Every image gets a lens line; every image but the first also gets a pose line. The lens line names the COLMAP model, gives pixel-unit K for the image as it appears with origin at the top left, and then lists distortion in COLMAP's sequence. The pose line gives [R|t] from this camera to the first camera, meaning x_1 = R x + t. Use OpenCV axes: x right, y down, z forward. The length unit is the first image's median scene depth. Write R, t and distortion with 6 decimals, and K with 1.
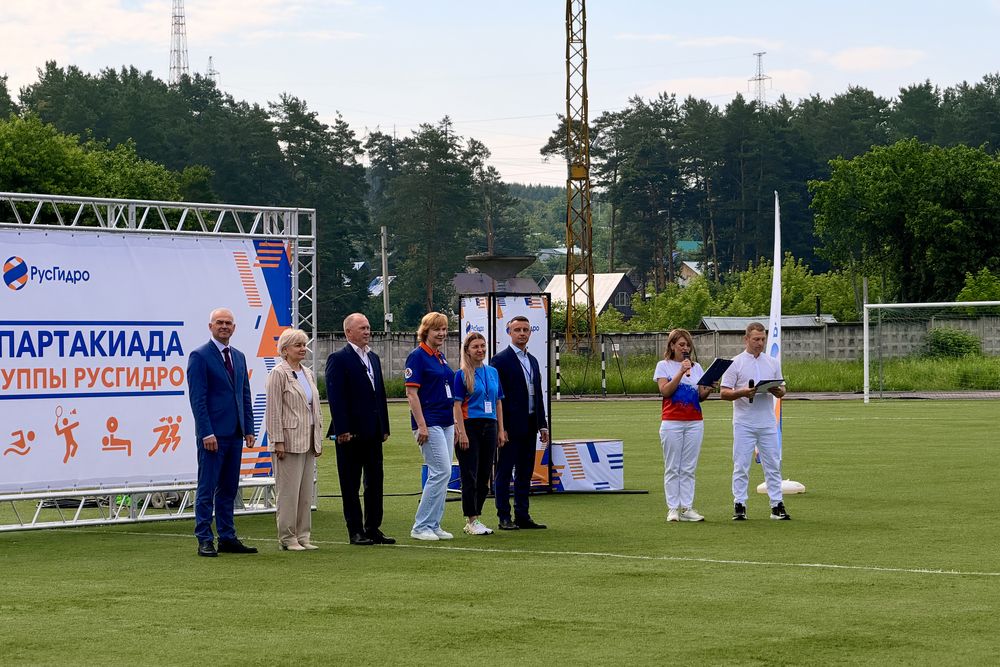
lens RADIAL K [[2868.1, 0, 500.0], [0, 2868.1, 333.5], [0, 0, 1]] dist [0.046170, 0.784902]
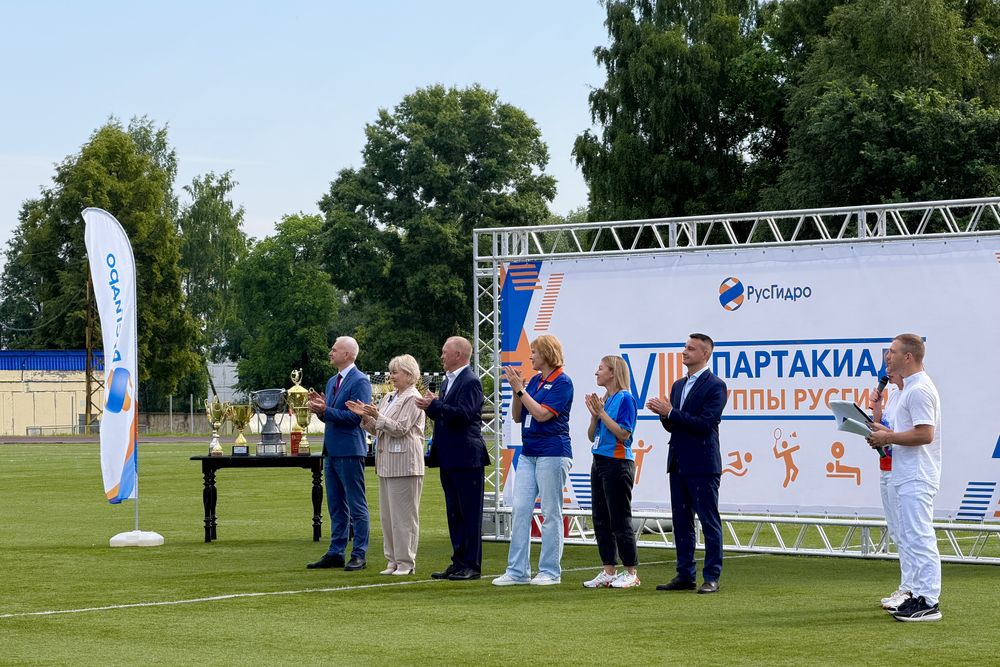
lens RADIAL K [[2868.1, 0, 500.0], [0, 2868.1, 333.5], [0, 0, 1]] dist [0.046170, 0.784902]
pose [[-0.144260, -0.006930, -0.989516, 0.814578], [0.018107, 0.999790, -0.009641, 0.000924], [0.989374, -0.019308, -0.144104, 1.042274]]
